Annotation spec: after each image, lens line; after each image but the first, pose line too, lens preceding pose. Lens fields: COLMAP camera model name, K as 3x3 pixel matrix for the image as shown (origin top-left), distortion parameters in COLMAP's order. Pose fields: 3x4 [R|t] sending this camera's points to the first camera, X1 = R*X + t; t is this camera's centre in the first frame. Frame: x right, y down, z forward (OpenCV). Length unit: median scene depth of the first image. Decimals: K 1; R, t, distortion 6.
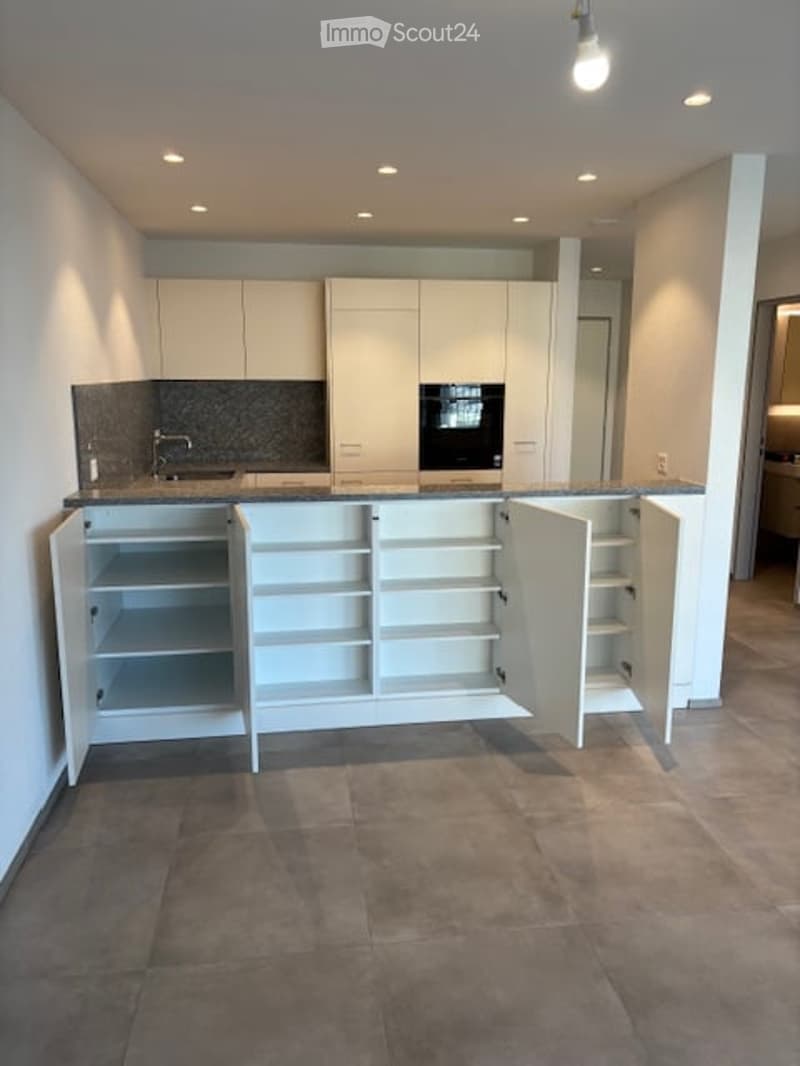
lens RADIAL K [[807.2, 0, 400.0], [0, 807.2, 533.0], [0, 0, 1]] dist [0.024457, -0.000249]
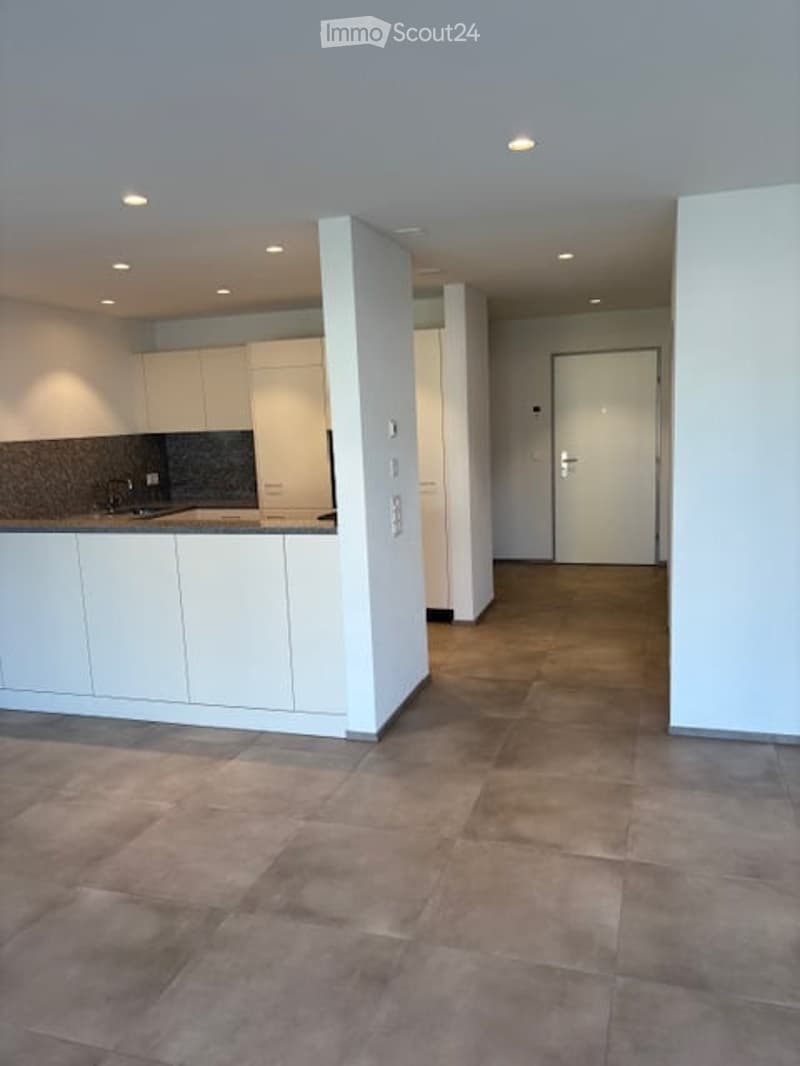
lens RADIAL K [[807.2, 0, 400.0], [0, 807.2, 533.0], [0, 0, 1]] dist [0.024457, -0.000249]
pose [[0.894216, 0.024040, -0.446989, 0.614558], [-0.042258, 0.998631, -0.030829, -0.013765], [0.445636, 0.046456, 0.894008, 0.060951]]
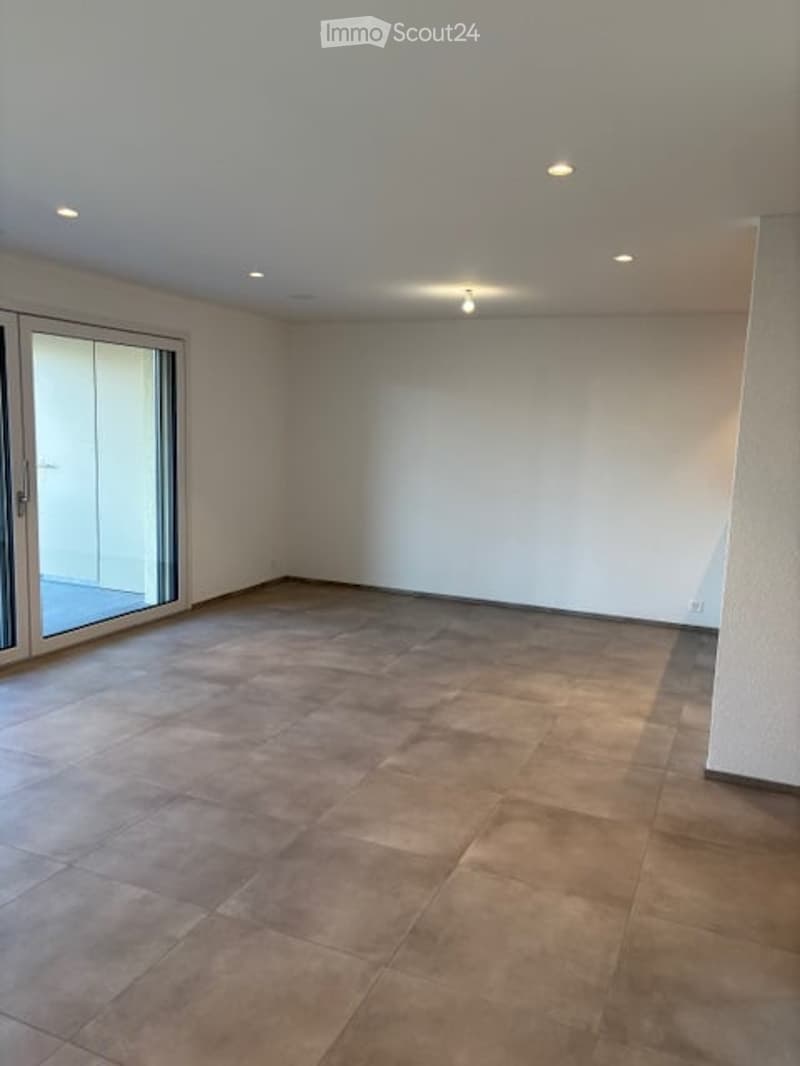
lens RADIAL K [[807.2, 0, 400.0], [0, 807.2, 533.0], [0, 0, 1]] dist [0.024457, -0.000249]
pose [[-0.522068, 0.096941, -0.847377, 0.960683], [-0.204182, 0.950425, 0.234526, -0.147735], [0.828103, 0.295458, -0.476393, 0.751816]]
